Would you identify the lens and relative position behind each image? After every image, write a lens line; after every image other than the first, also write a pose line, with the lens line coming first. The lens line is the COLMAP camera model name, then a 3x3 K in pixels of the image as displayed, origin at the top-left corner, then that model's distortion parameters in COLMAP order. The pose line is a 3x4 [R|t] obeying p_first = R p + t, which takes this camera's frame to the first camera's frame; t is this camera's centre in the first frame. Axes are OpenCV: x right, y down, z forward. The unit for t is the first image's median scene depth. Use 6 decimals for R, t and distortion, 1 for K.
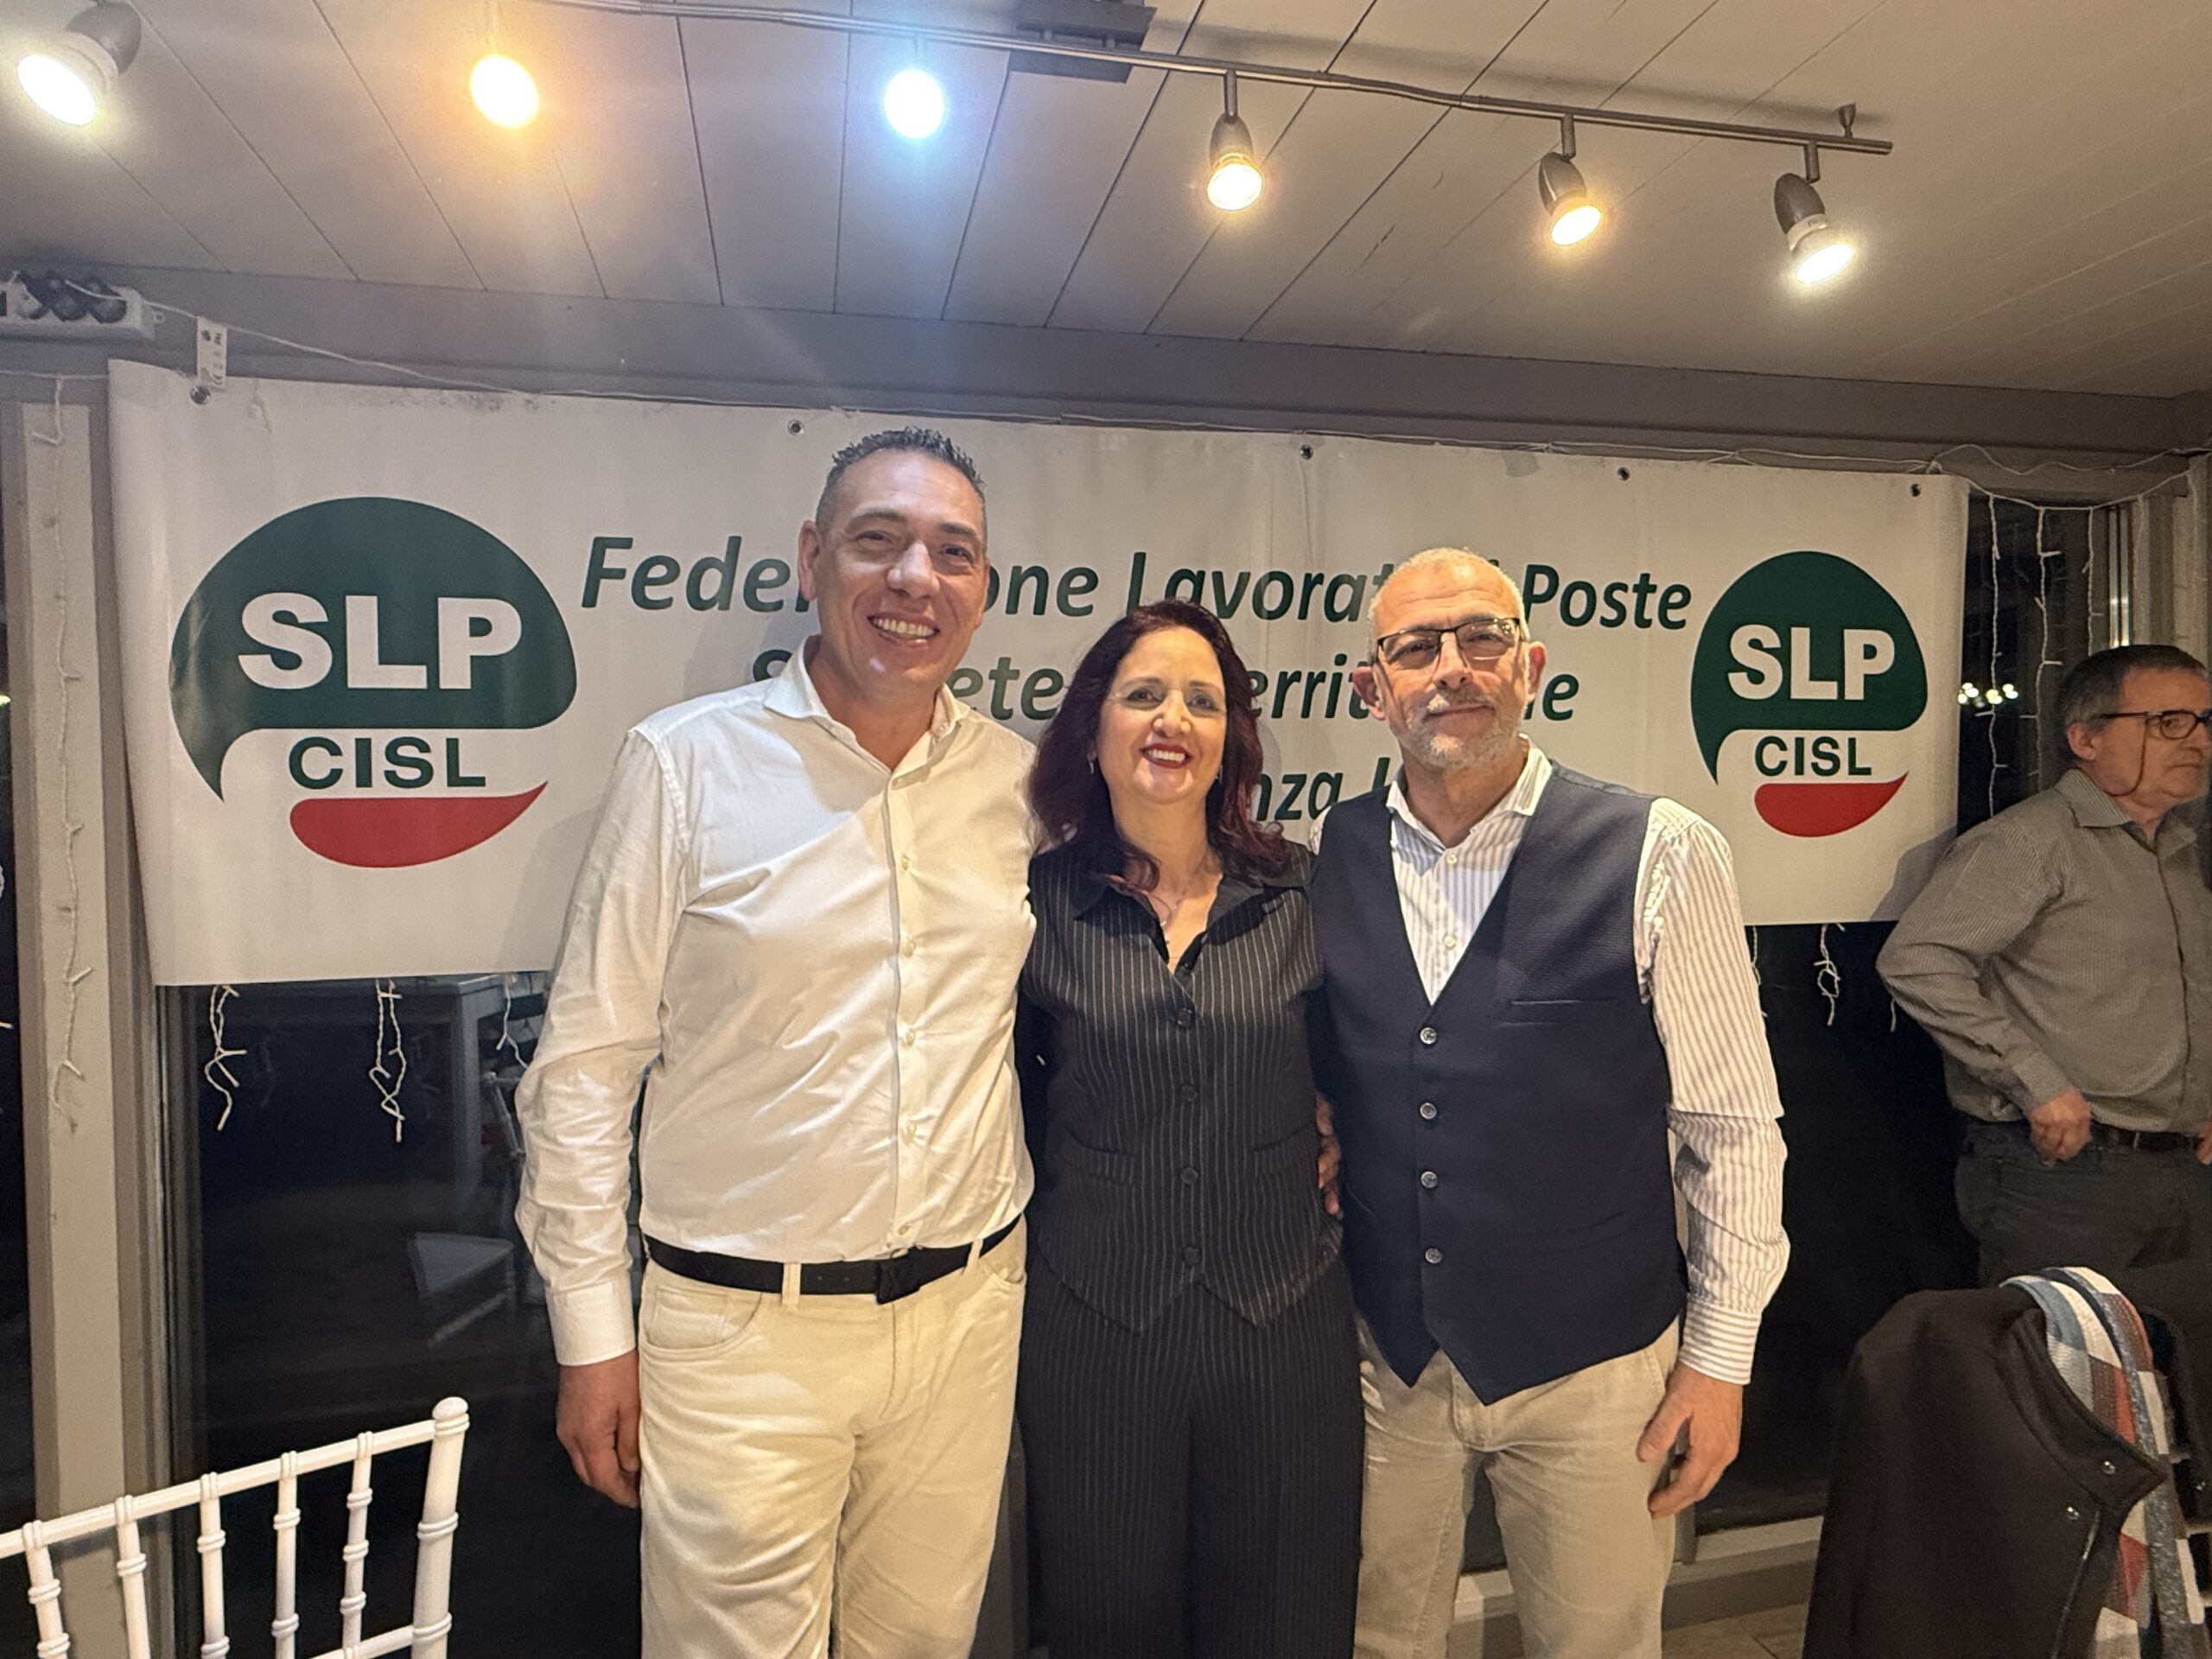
lens RADIAL K [[1277.3, 0, 1100.7], [0, 1277.3, 834.0], [0, 0, 1]] dist [-0.000812, 0.000187]
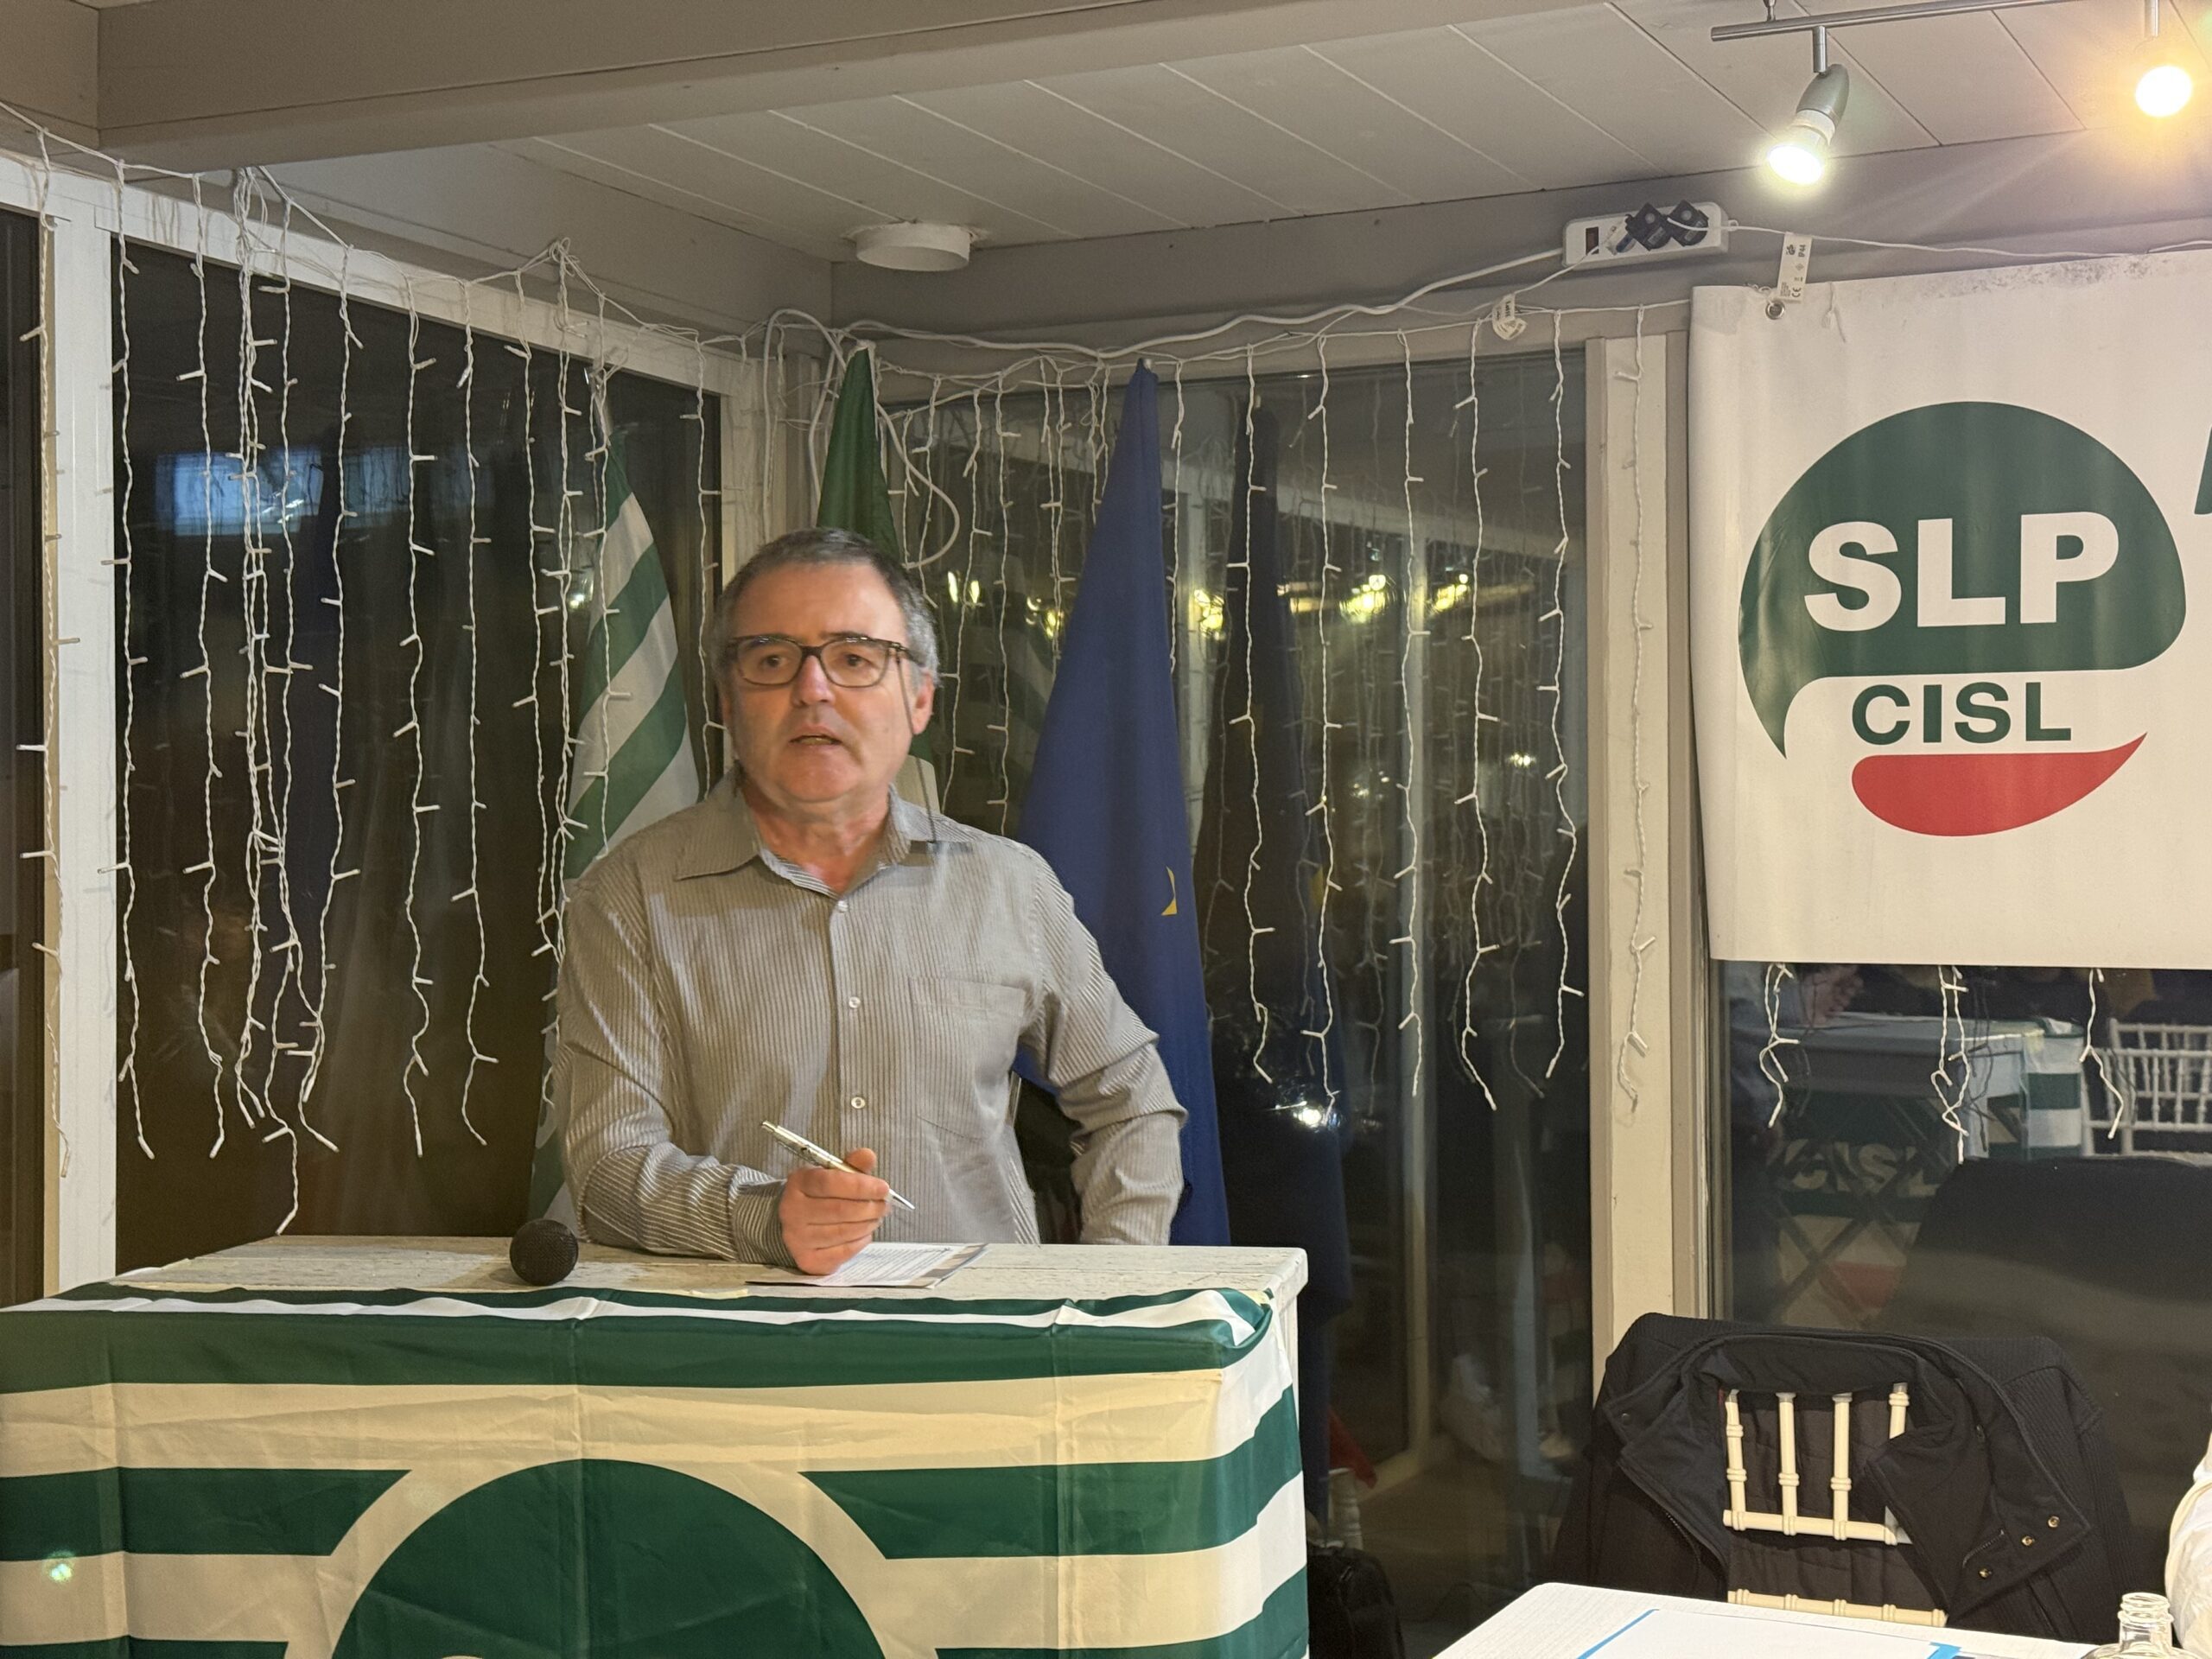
lens RADIAL K [[3078.7, 0, 1093.8], [0, 3078.7, 828.9], [0, 0, 1]] dist [0.145047, -0.101586]
pose [[0.771557, 0.013167, -0.636024, 0.304714], [-0.020277, 0.999787, -0.003900, 0.039524], [0.635837, 0.015906, 0.771659, -0.927677]]
